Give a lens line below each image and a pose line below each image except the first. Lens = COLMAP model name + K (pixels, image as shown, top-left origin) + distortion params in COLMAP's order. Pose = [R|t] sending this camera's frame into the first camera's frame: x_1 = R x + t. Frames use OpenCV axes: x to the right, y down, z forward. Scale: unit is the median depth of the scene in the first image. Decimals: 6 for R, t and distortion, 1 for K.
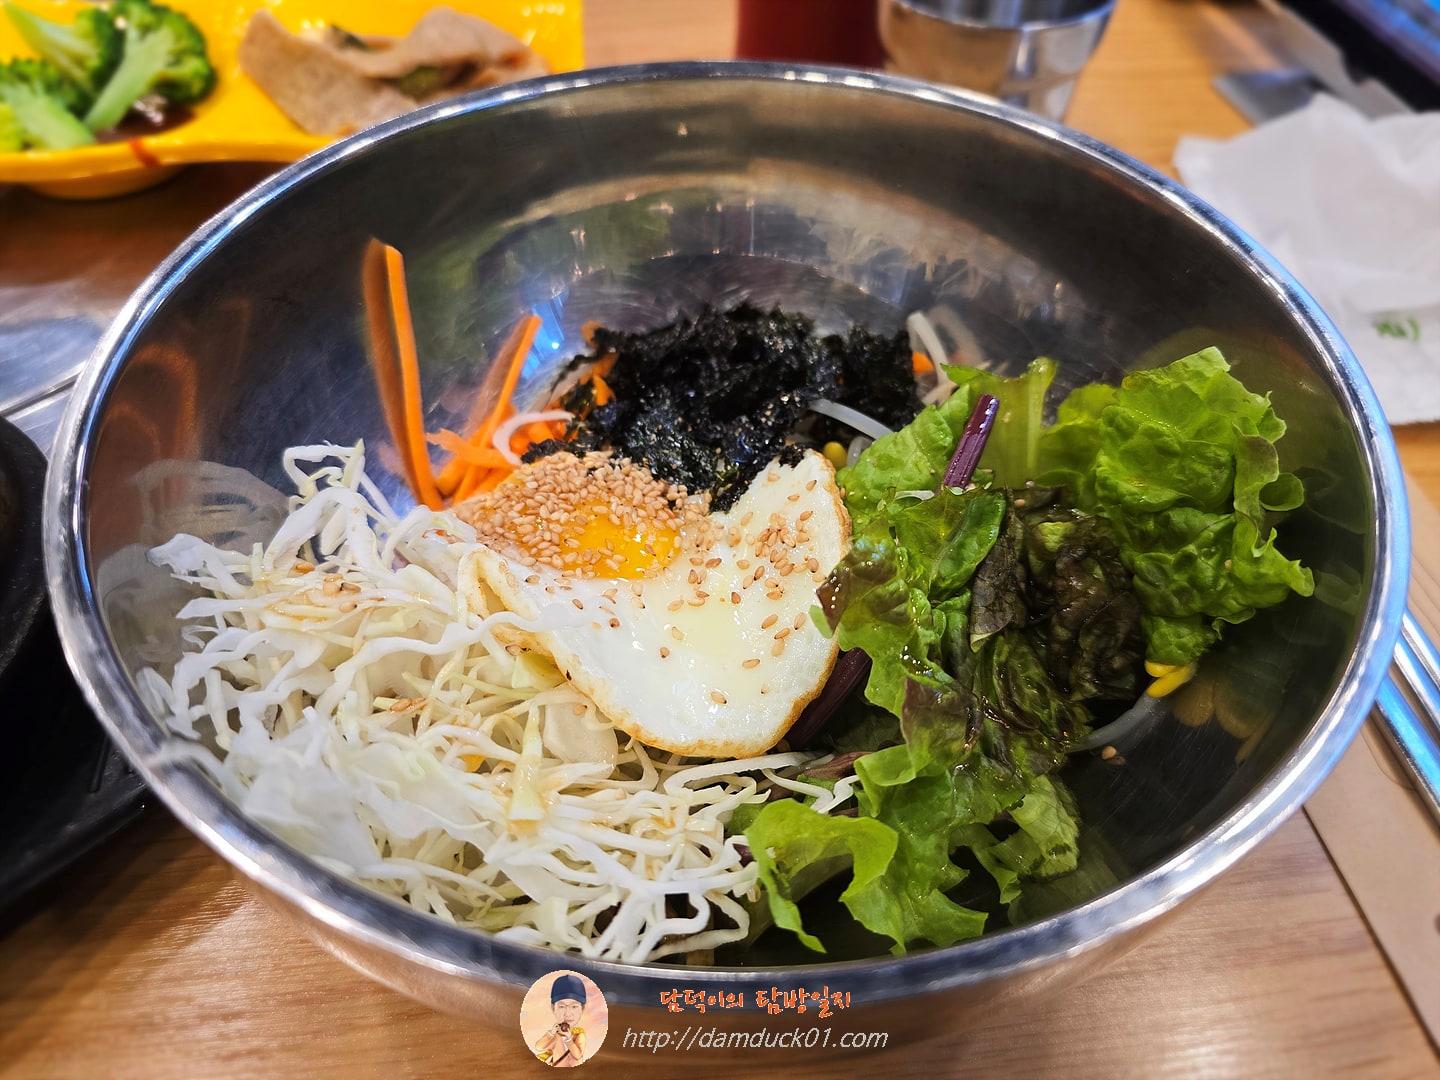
lens RADIAL K [[953.7, 0, 720.0], [0, 953.7, 540.0], [0, 0, 1]] dist [-0.015558, 0.003903]
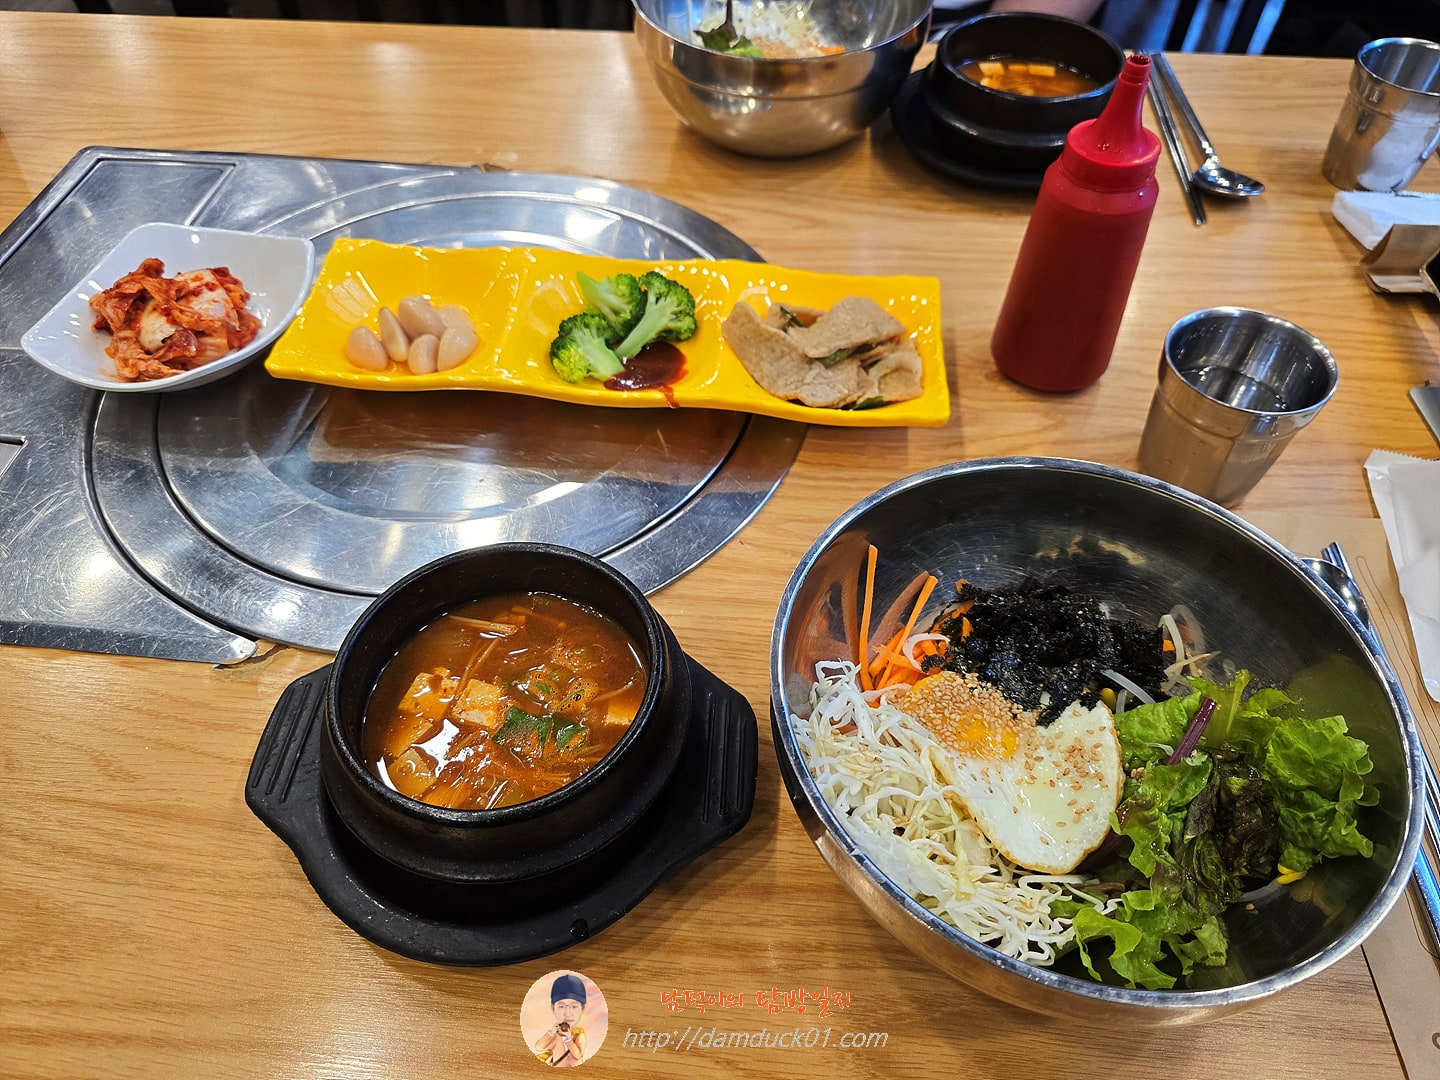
lens RADIAL K [[953.7, 0, 720.0], [0, 953.7, 540.0], [0, 0, 1]] dist [-0.015558, 0.003903]
pose [[0.979238, 0.147882, -0.138650, -0.462391], [-0.146194, 0.989004, 0.022337, -0.381372], [0.140429, -0.001603, 0.990089, -0.997932]]
